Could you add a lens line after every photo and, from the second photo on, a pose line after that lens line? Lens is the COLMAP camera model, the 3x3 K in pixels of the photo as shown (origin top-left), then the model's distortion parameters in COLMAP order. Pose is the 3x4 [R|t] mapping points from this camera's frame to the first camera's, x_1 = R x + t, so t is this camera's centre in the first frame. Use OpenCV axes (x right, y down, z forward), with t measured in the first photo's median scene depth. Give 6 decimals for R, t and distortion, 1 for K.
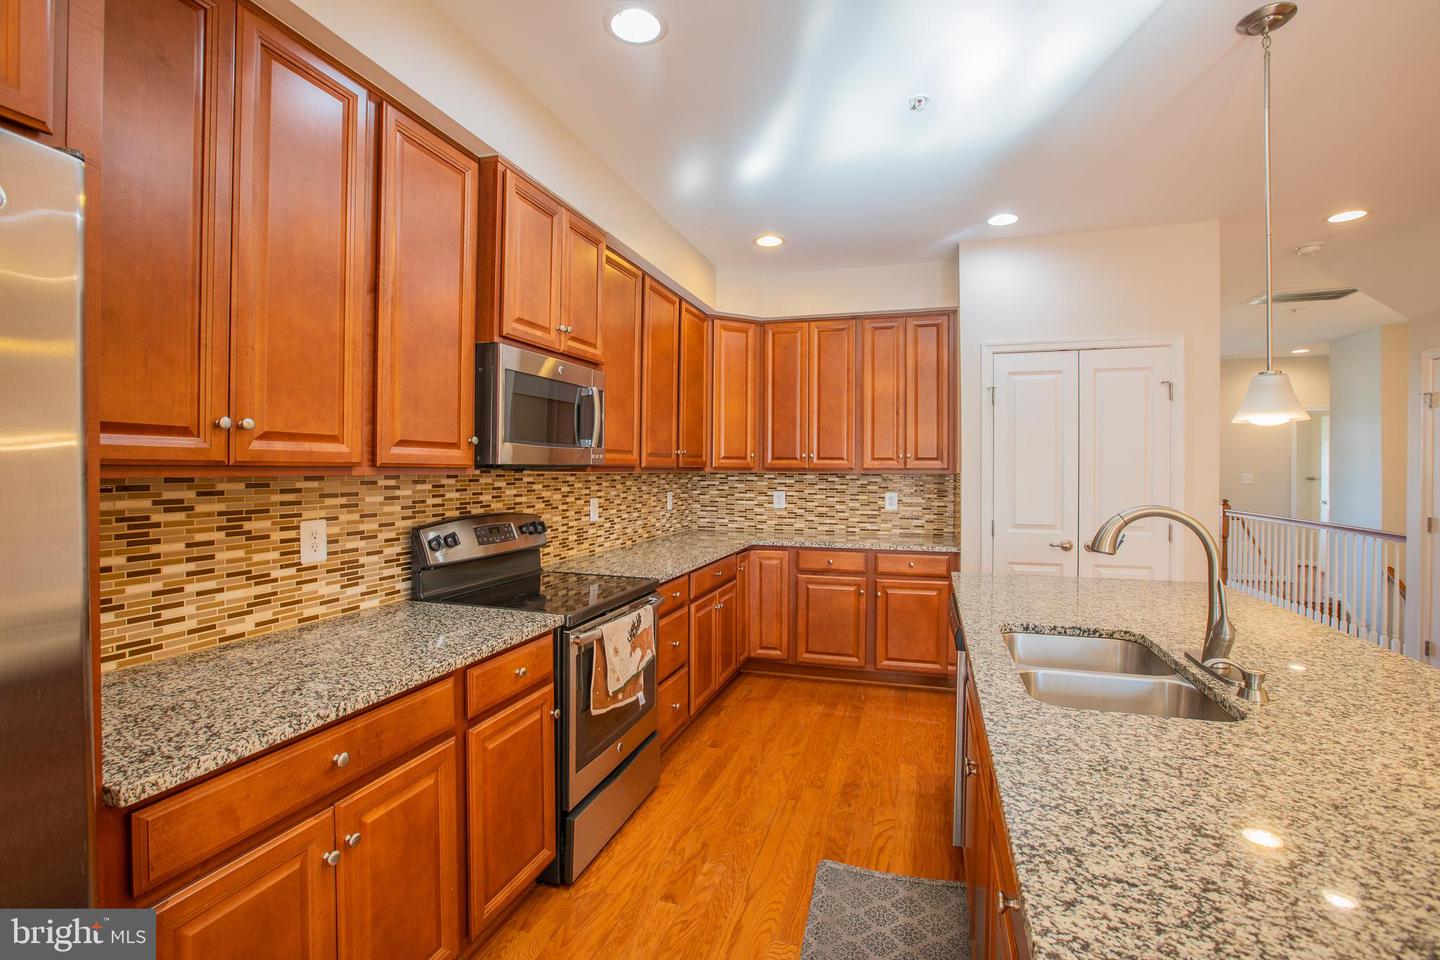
lens RADIAL K [[660.1, 0, 713.8], [0, 660.1, 472.2], [0, 0, 1]] dist [-0.048427, 0.014274]
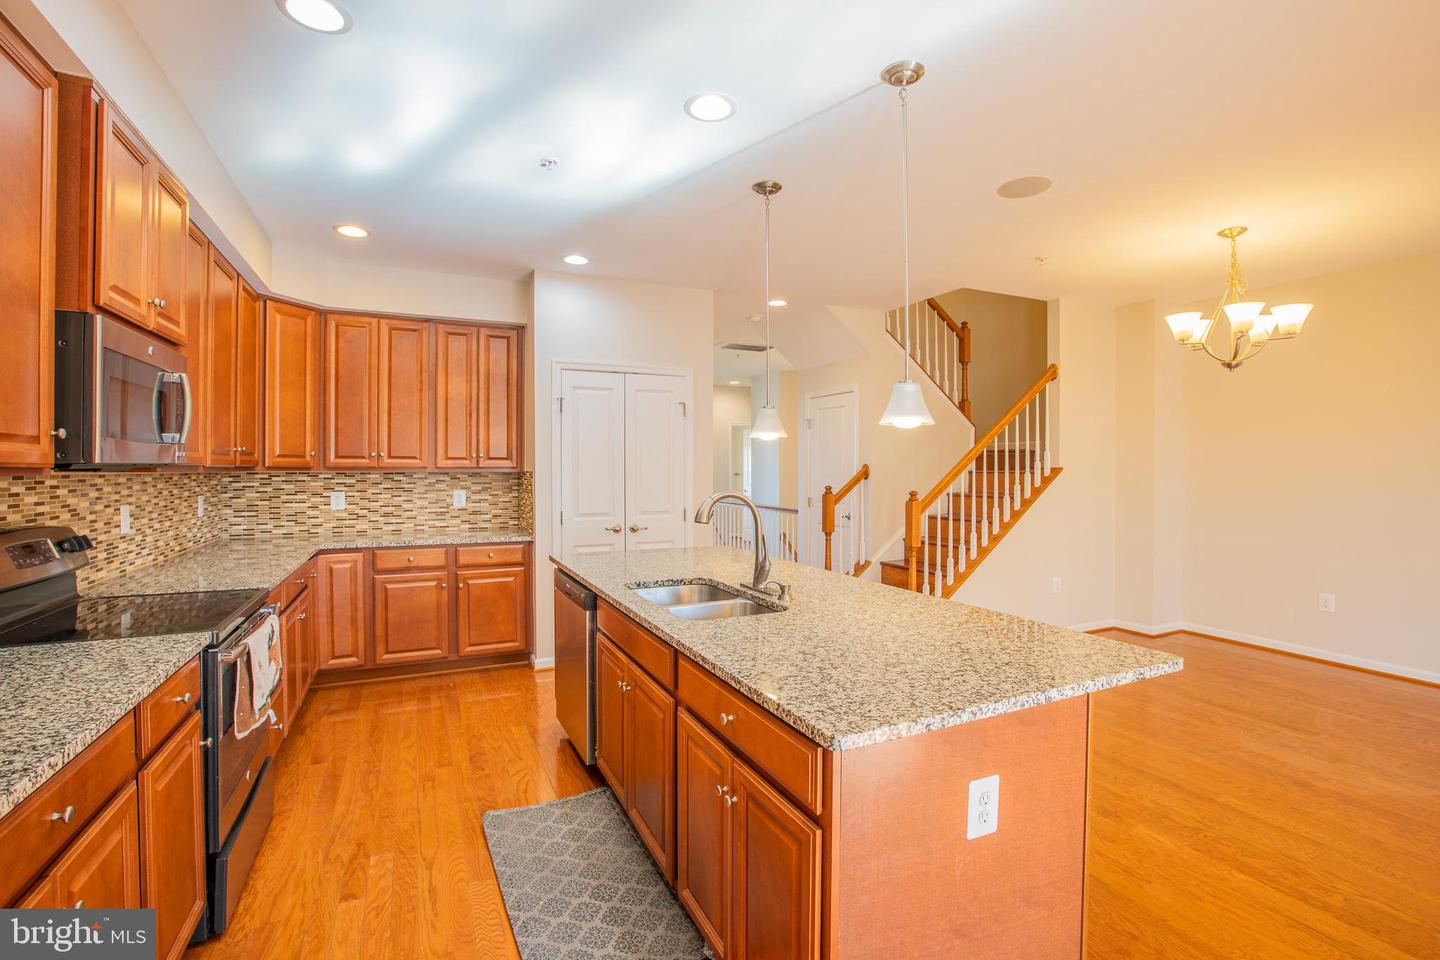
lens RADIAL K [[660.1, 0, 725.0], [0, 660.1, 472.8], [0, 0, 1]] dist [-0.048427, 0.014274]
pose [[0.726086, -0.007437, 0.687564, -0.190341], [0.004924, 0.999972, 0.005616, -0.000669], [-0.687587, -0.000693, 0.726102, -0.070216]]
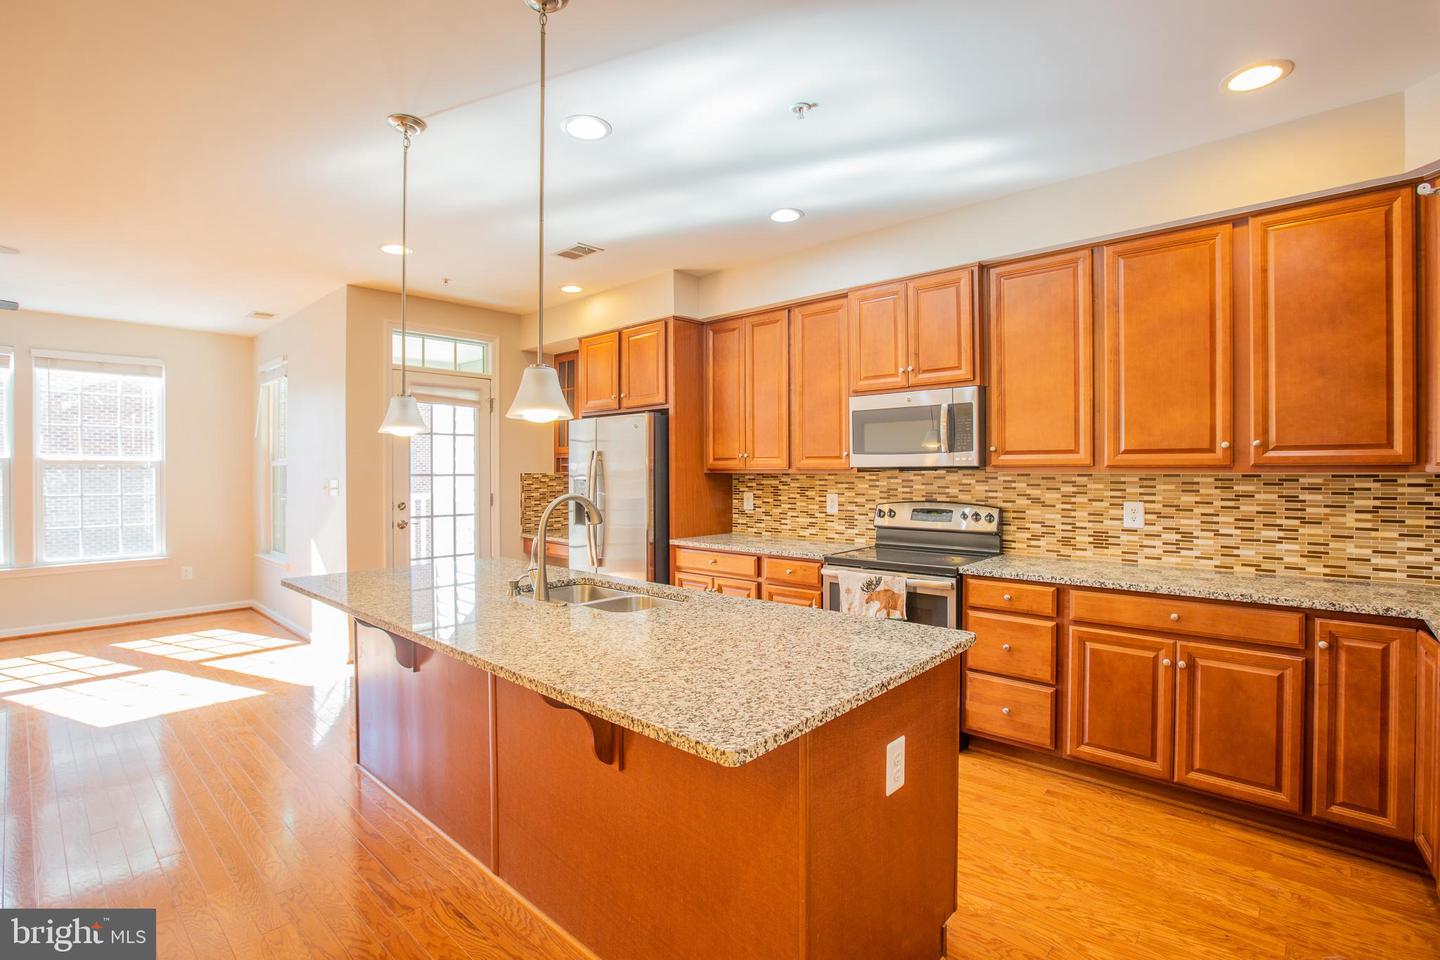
lens RADIAL K [[660.1, 0, 723.5], [0, 660.1, 478.2], [0, 0, 1]] dist [-0.048427, 0.014274]
pose [[-0.406568, 0.006932, -0.913594, 0.868530], [-0.004027, 0.999948, 0.009380, 0.001396], [0.913612, 0.007492, -0.406519, 0.872776]]
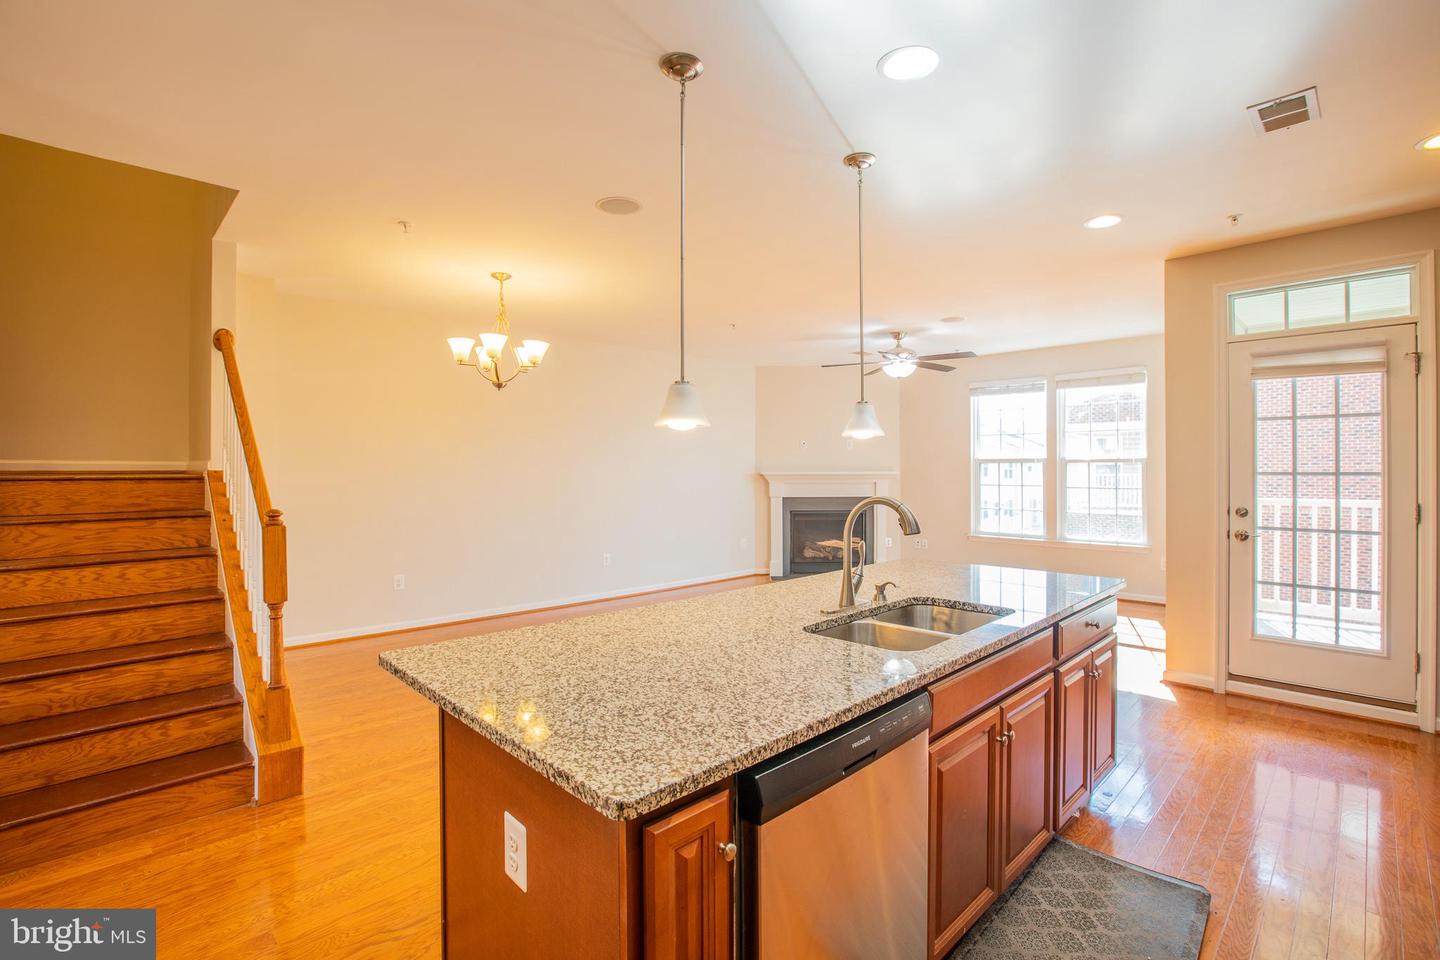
lens RADIAL K [[660.1, 0, 720.4], [0, 660.1, 470.6], [0, 0, 1]] dist [-0.048427, 0.014274]
pose [[-0.886798, -0.000979, 0.462156, 0.151002], [0.002648, 0.999971, 0.007199, -0.004363], [-0.462150, 0.007608, -0.886769, 1.057451]]
